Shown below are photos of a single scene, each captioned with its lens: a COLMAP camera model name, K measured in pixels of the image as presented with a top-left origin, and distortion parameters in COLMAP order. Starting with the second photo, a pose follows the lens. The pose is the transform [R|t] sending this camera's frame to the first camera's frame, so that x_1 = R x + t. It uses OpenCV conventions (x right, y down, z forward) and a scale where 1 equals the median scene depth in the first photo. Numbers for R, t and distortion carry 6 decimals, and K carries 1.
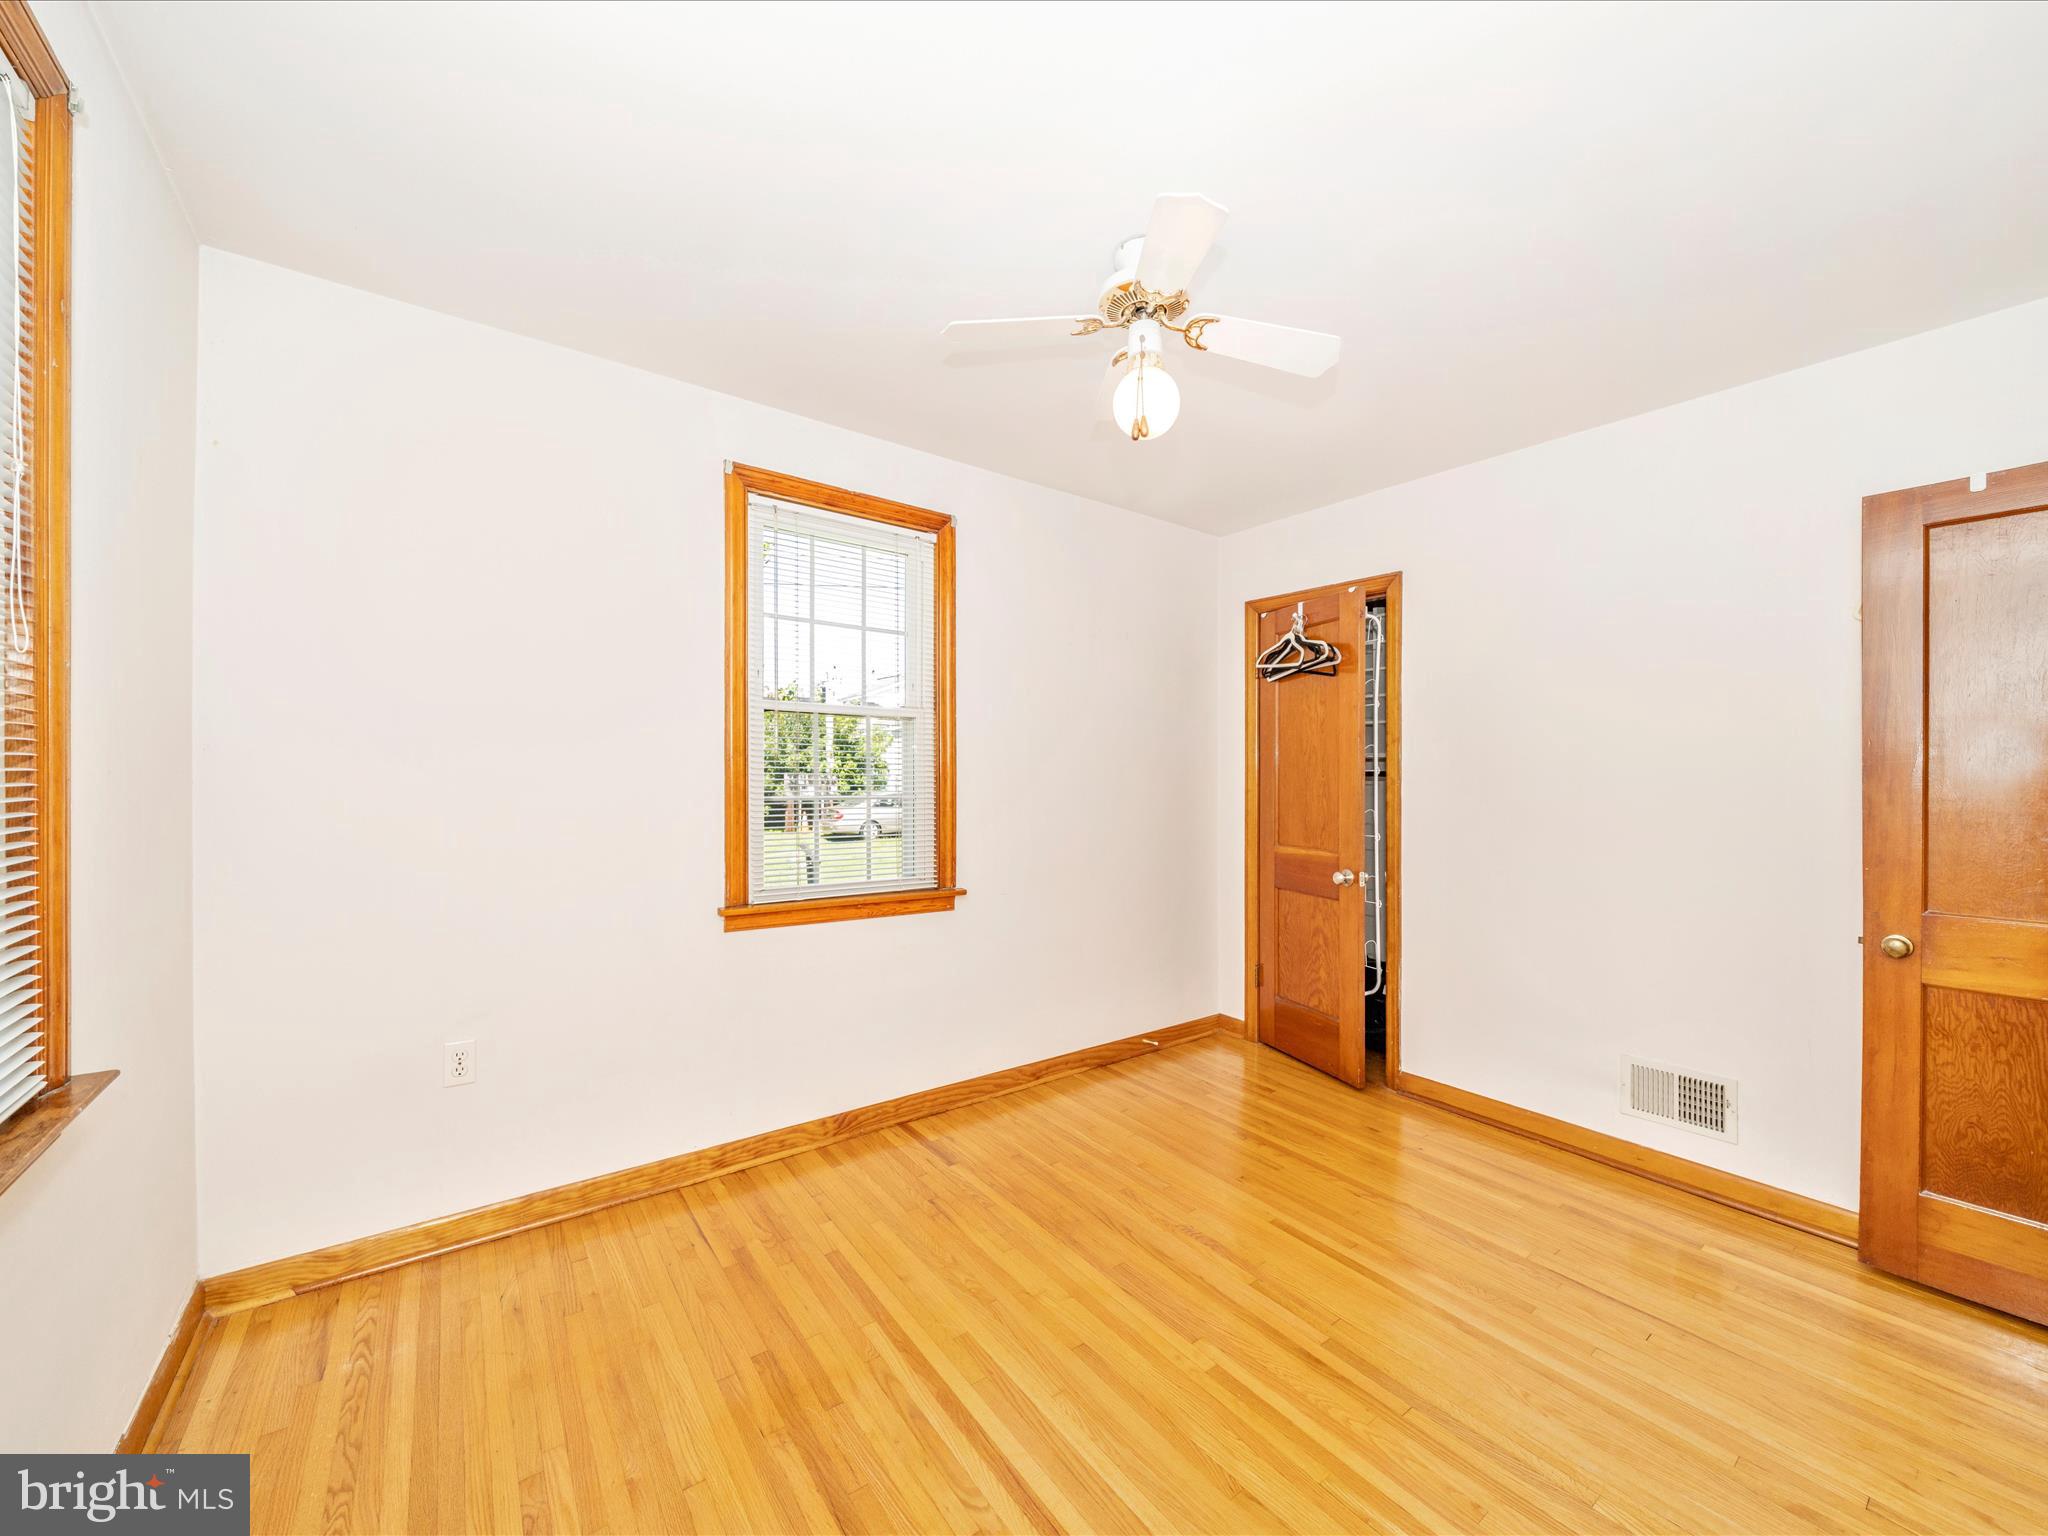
lens RADIAL K [[780.2, 0, 1014.4], [0, 780.2, 770.2], [0, 0, 1]] dist [-0.002366, -0.000538]
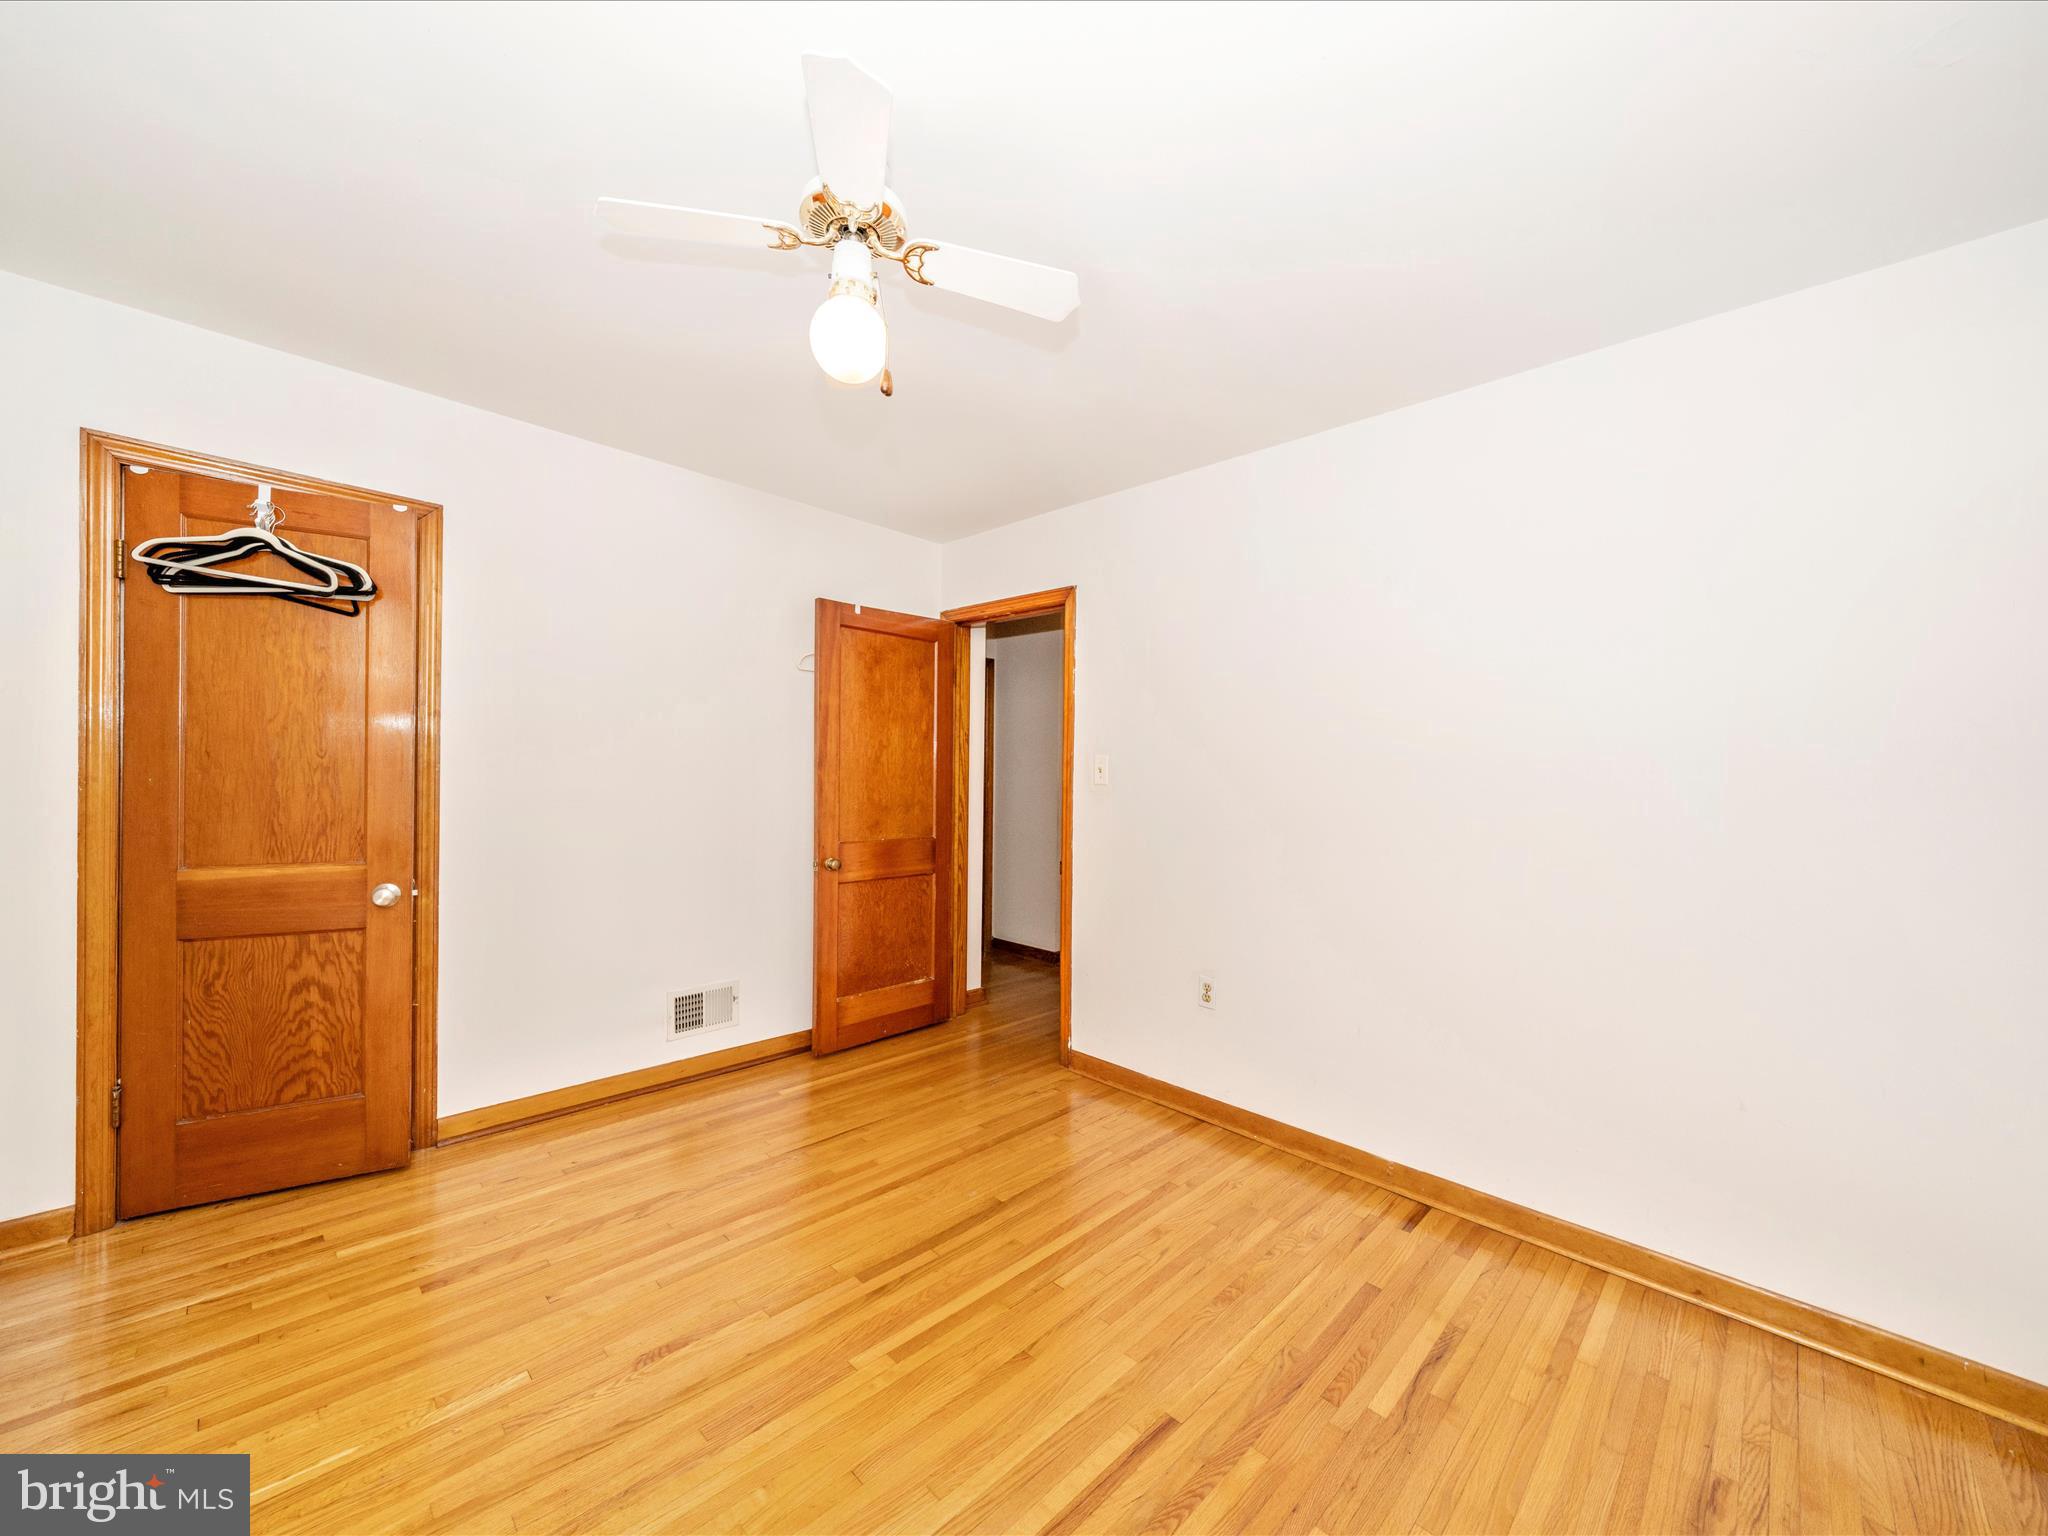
lens RADIAL K [[766.8, 0, 1024.0], [0, 766.8, 768.0], [0, 0, 1]] dist [0.007805, -0.000080]
pose [[-0.139974, -0.003219, 0.990150, -0.393565], [-0.031514, 0.999503, -0.001206, -0.001500], [-0.989654, -0.031372, -0.140005, 0.515123]]
